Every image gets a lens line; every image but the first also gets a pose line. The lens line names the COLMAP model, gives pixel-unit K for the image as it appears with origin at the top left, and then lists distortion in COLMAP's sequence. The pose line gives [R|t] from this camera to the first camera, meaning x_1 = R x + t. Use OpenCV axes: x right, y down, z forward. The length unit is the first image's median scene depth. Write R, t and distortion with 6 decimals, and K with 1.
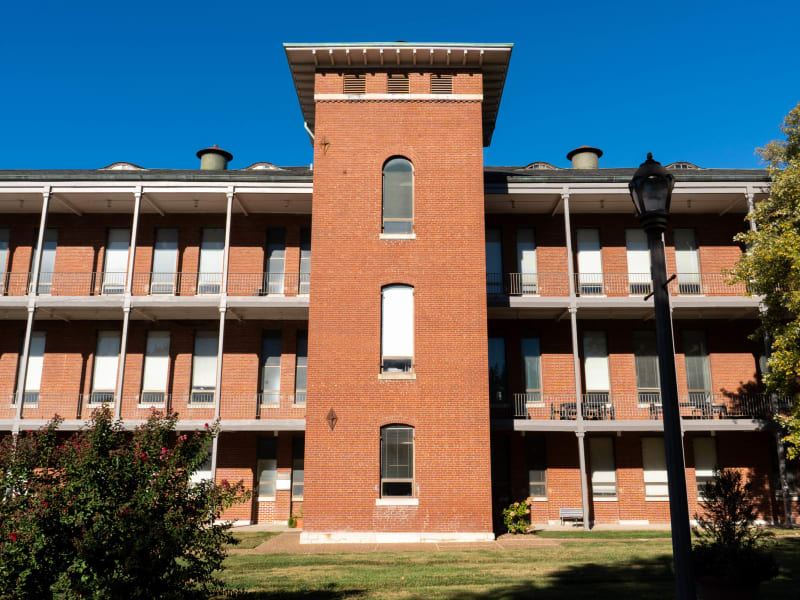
lens RADIAL K [[746.0, 0, 412.8], [0, 746.0, 287.0], [0, 0, 1]] dist [-0.005297, -0.000859]
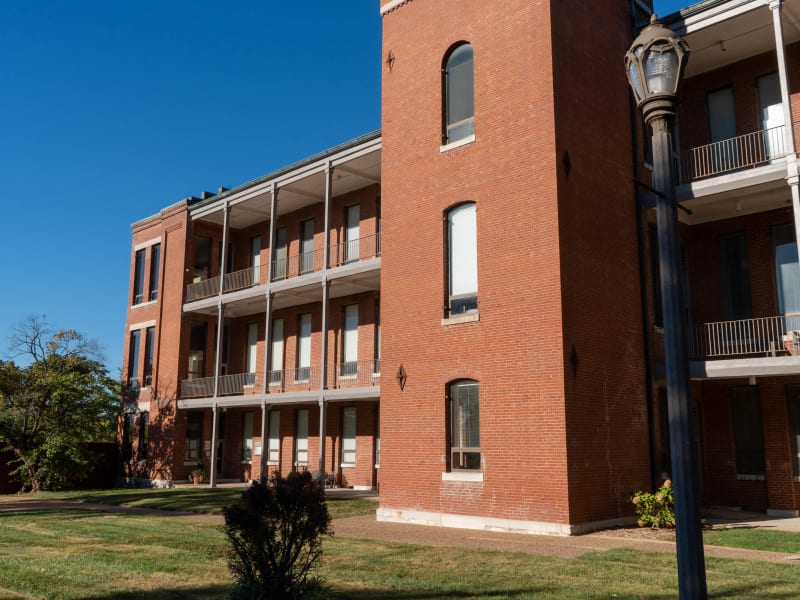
lens RADIAL K [[749.0, 0, 397.2], [0, 749.0, 295.4], [0, 0, 1]] dist [-0.013842, 0.000000]
pose [[0.714724, -0.134896, -0.686275, 0.440745], [0.171860, 0.985013, -0.014633, 0.087552], [0.677963, -0.107485, 0.727195, 0.353022]]
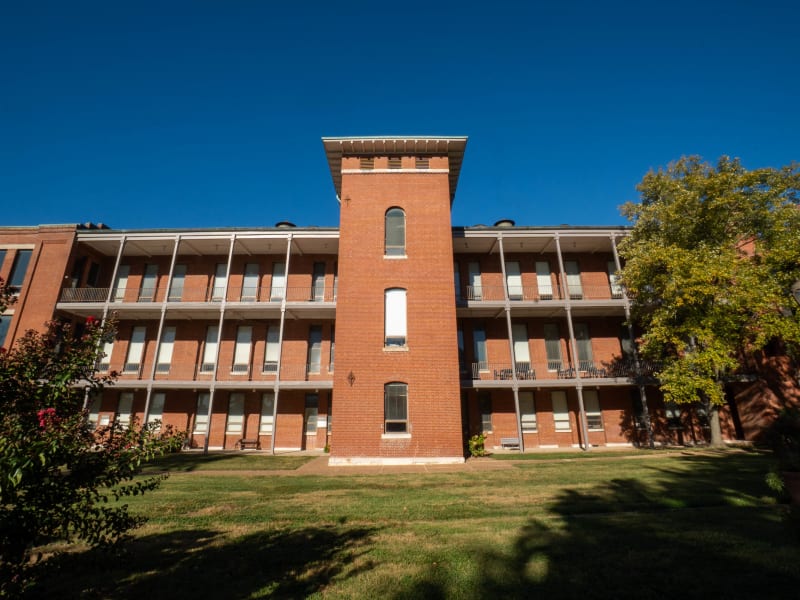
lens RADIAL K [[389.3, 0, 401.9], [0, 389.3, 293.0], [0, 0, 1]] dist [-0.051827, 0.000970]
pose [[0.999973, -0.007107, 0.001827, -0.008573], [0.007214, 0.997658, -0.068018, 0.056652], [-0.001340, 0.068029, 0.997682, 0.211315]]
